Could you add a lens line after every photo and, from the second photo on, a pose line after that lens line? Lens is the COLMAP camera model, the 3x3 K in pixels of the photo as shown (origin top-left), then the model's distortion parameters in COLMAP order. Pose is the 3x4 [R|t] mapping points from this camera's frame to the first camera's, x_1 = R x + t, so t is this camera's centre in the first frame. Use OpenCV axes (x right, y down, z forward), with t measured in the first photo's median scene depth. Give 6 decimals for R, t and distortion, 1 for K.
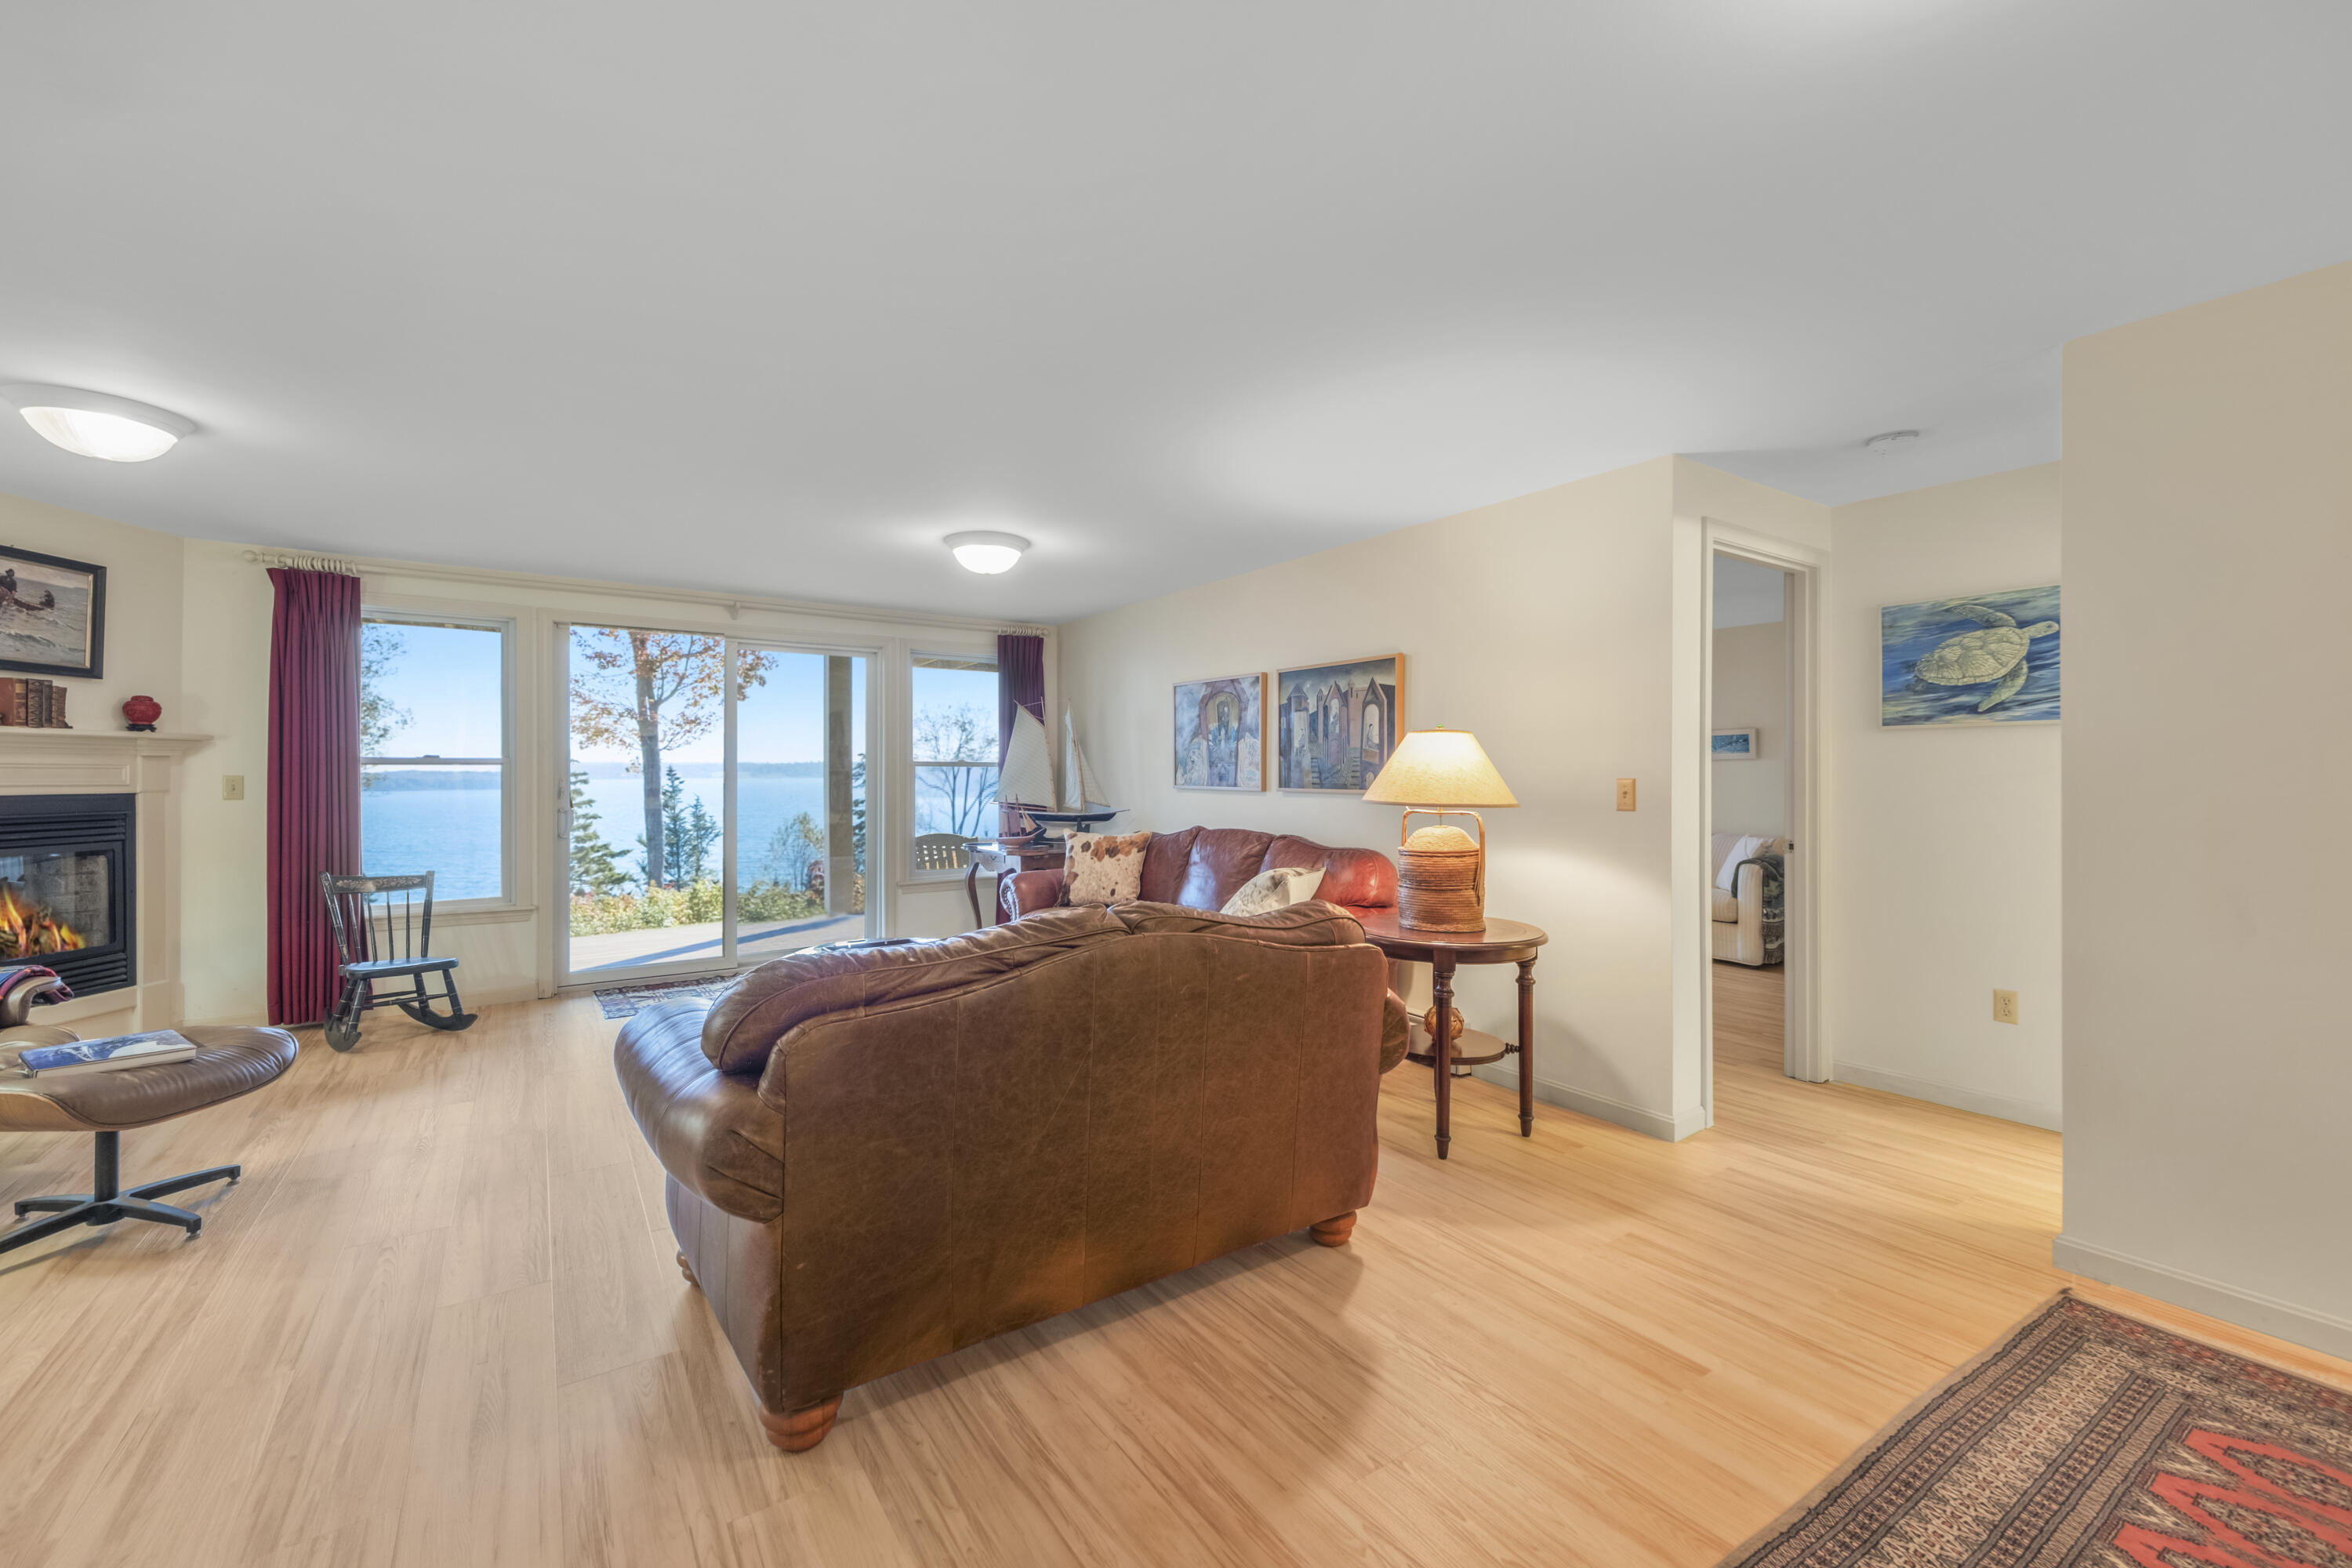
lens RADIAL K [[943.2, 0, 1179.1], [0, 943.2, 777.1], [0, 0, 1]] dist [0.013346, -0.002277]
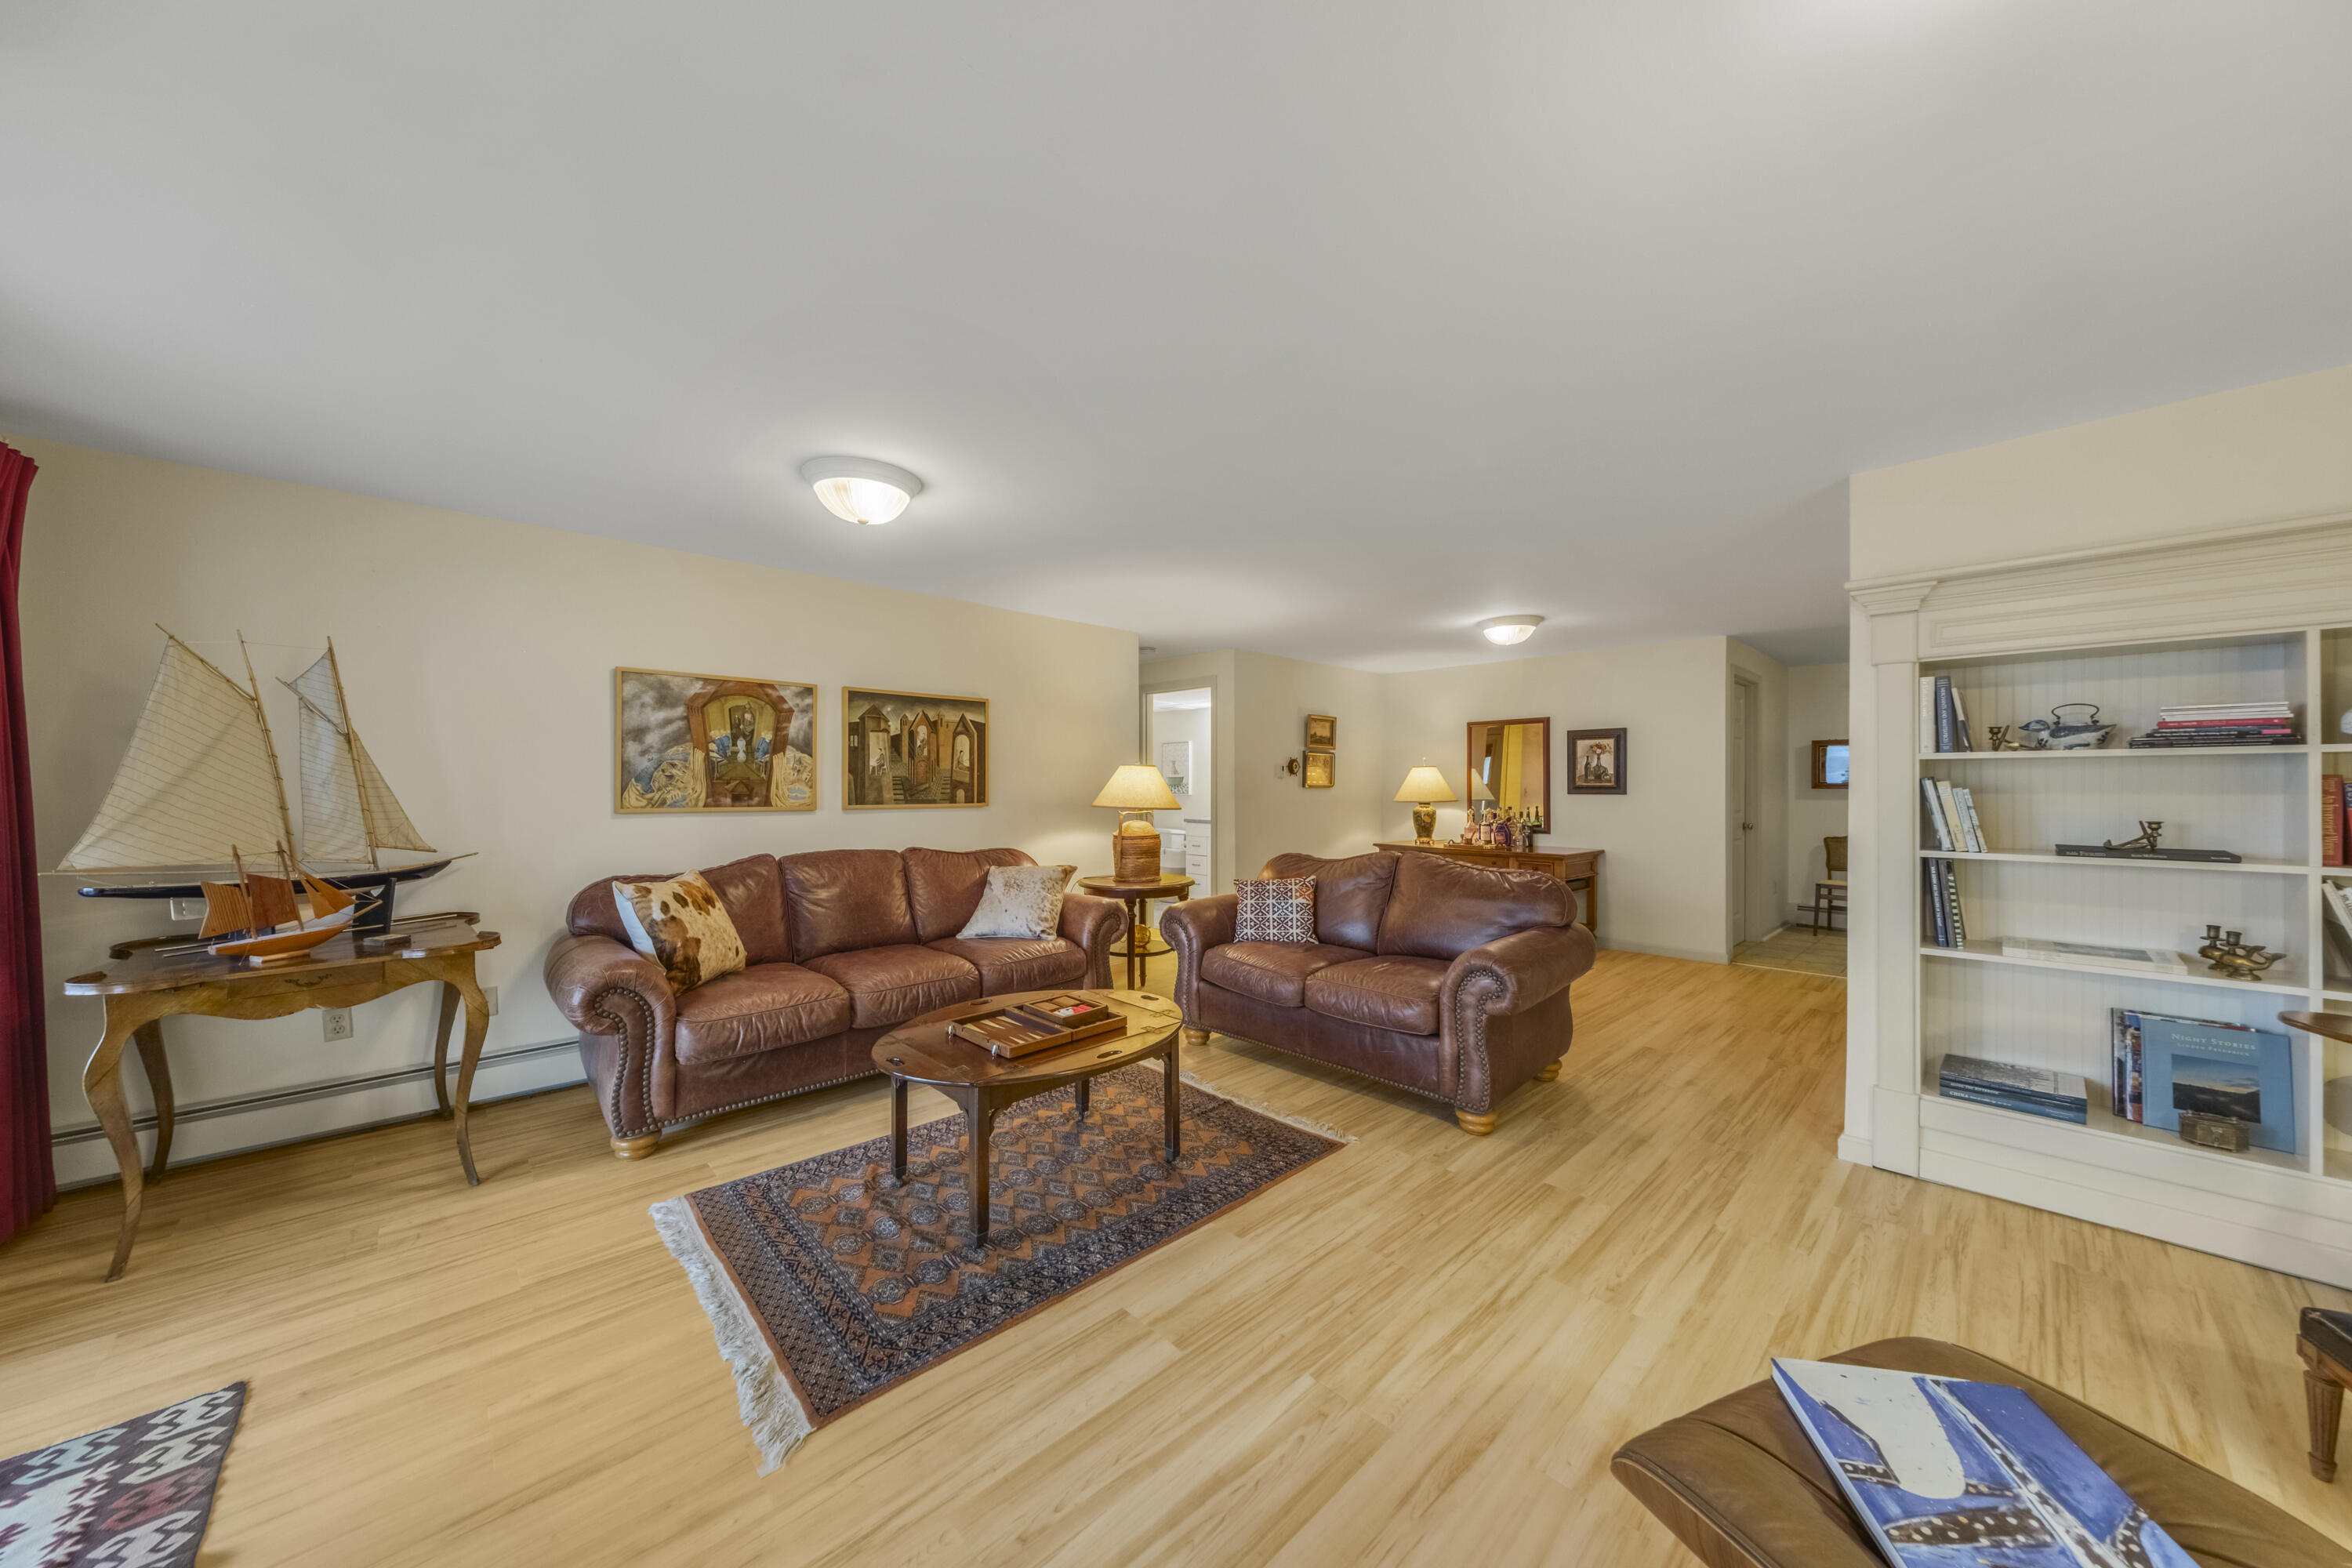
lens RADIAL K [[793.1, 0, 1175.5], [0, 793.1, 795.5], [0, 0, 1]] dist [0.001685, 0.000023]
pose [[-0.147452, -0.015357, 0.988950, -0.938232], [0.001506, 0.999875, 0.015751, -0.013797], [-0.989068, 0.003812, -0.147411, 0.938331]]
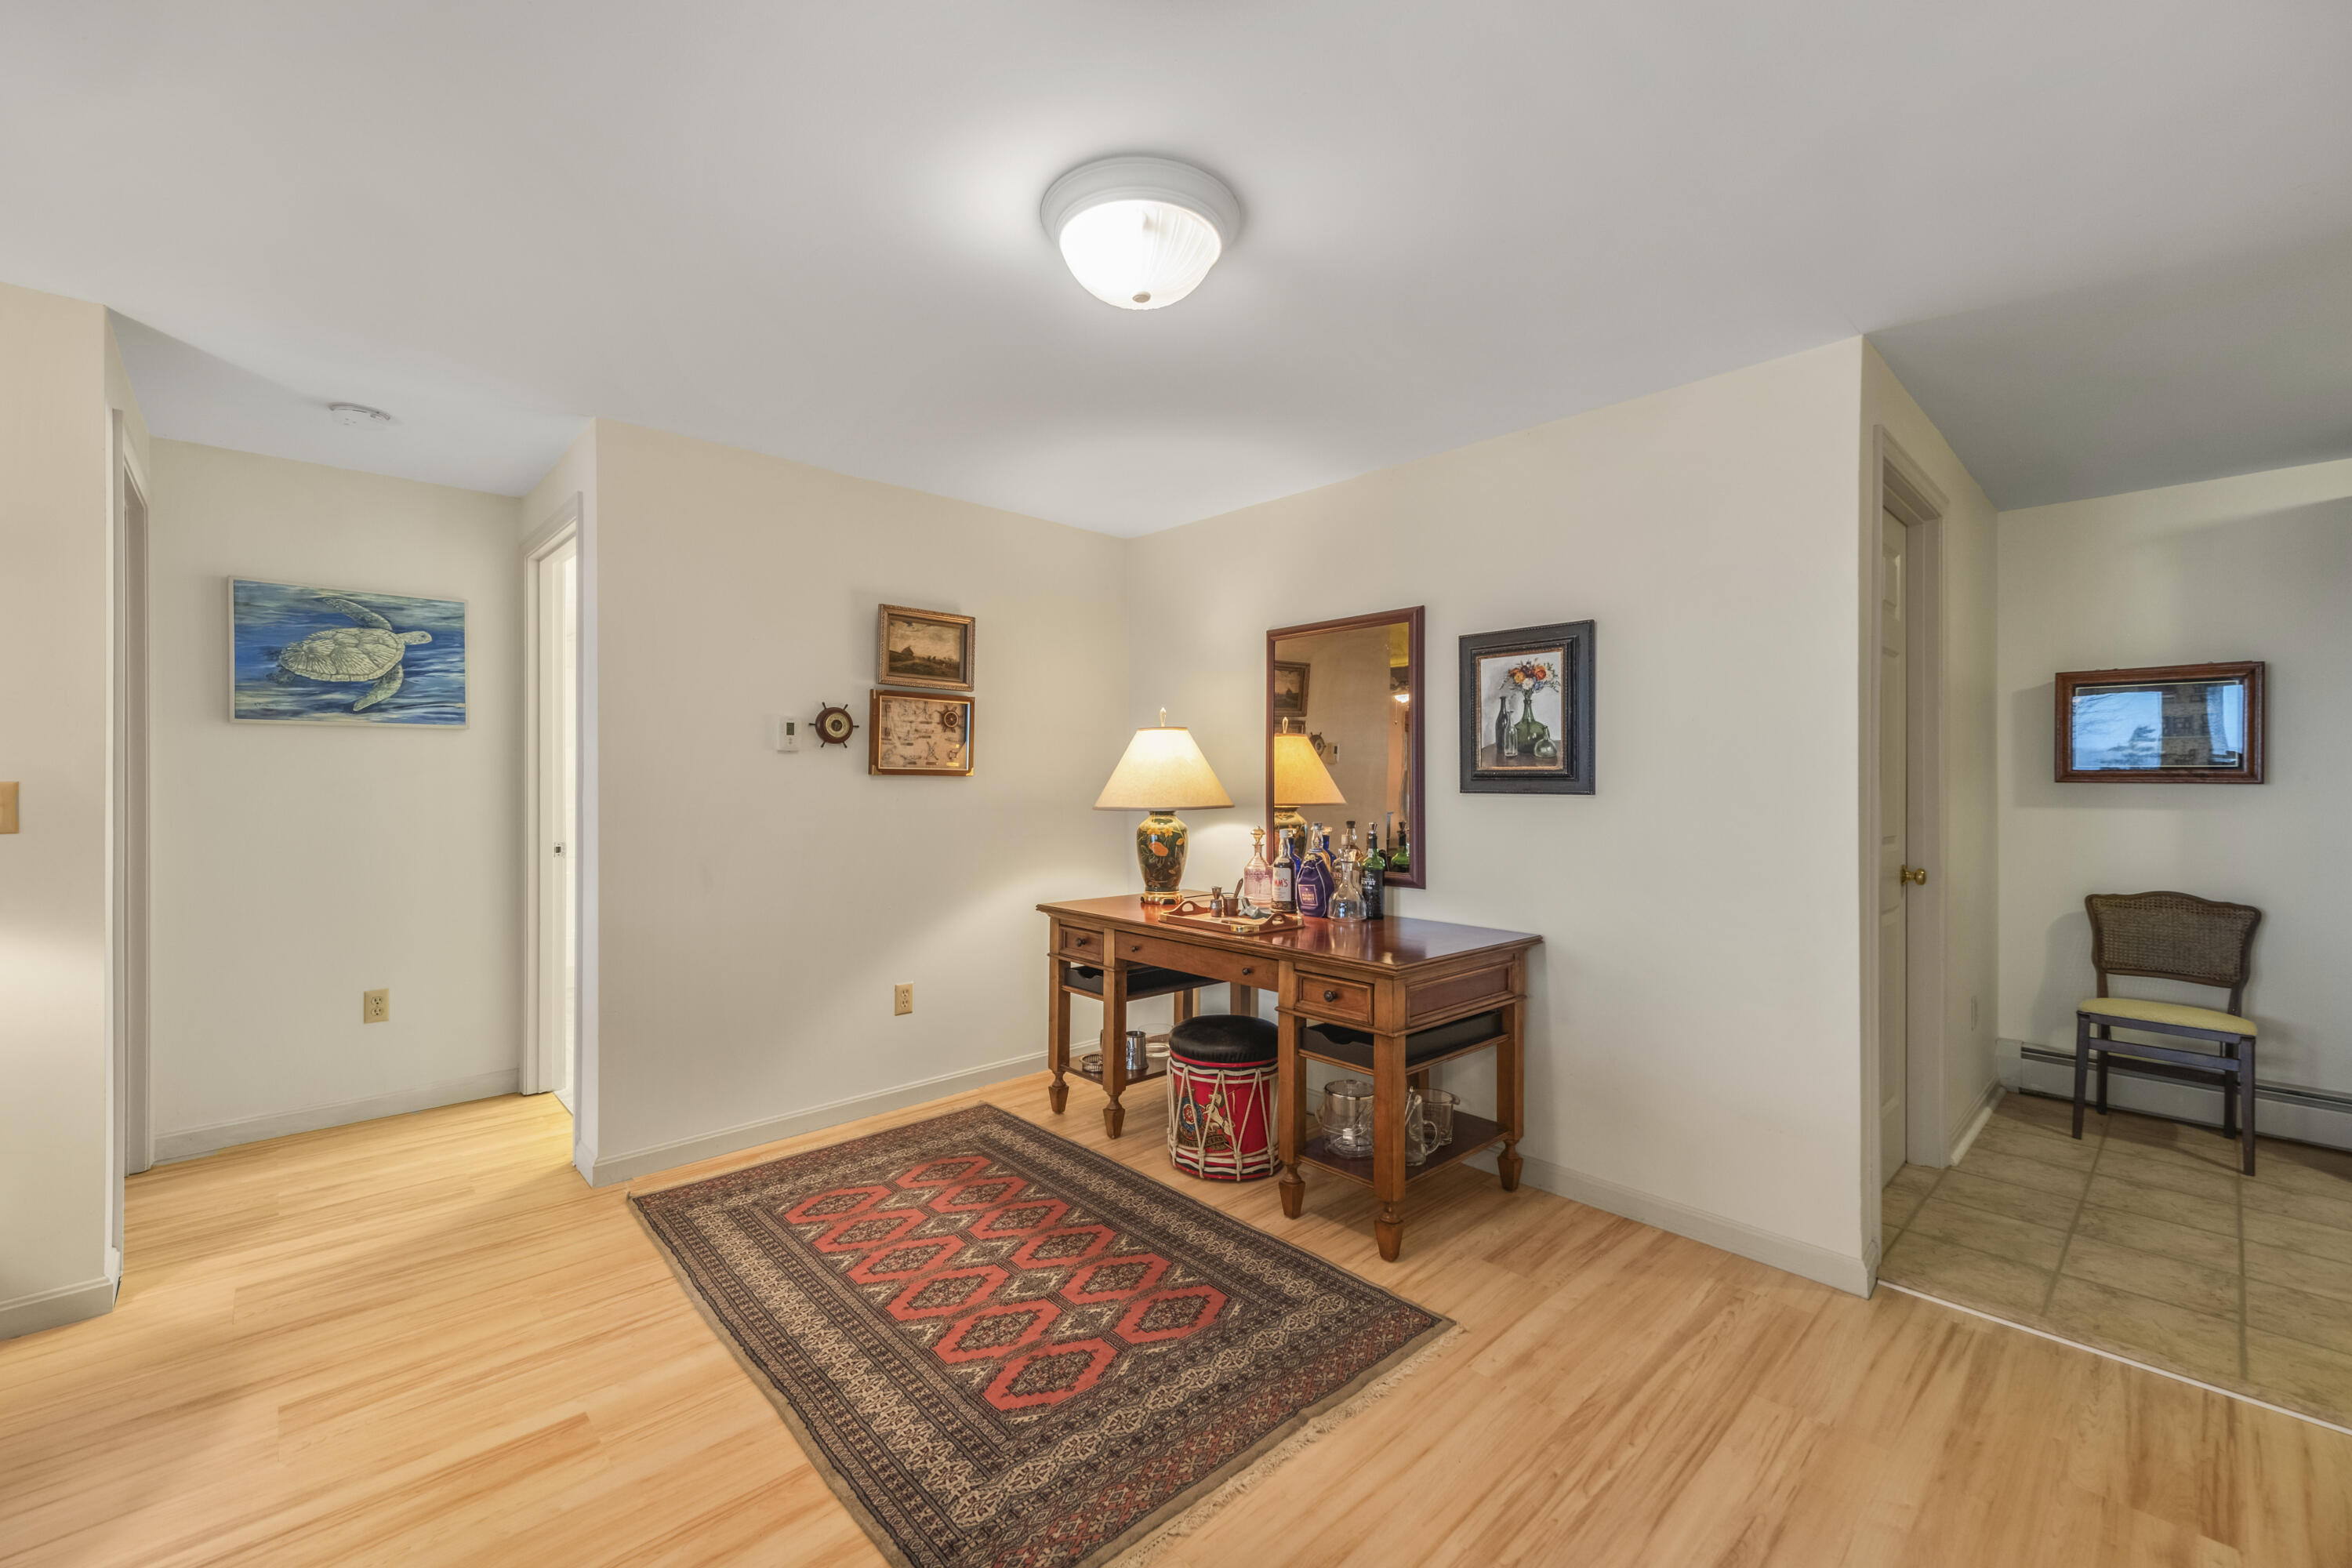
lens RADIAL K [[943.2, 0, 1184.6], [0, 943.2, 777.3], [0, 0, 1]] dist [0.013346, -0.002277]
pose [[-0.144112, -0.001886, 0.989560, -0.250730], [-0.002629, 0.999995, 0.001523, -0.004503], [-0.989558, -0.002382, -0.144116, 0.300449]]
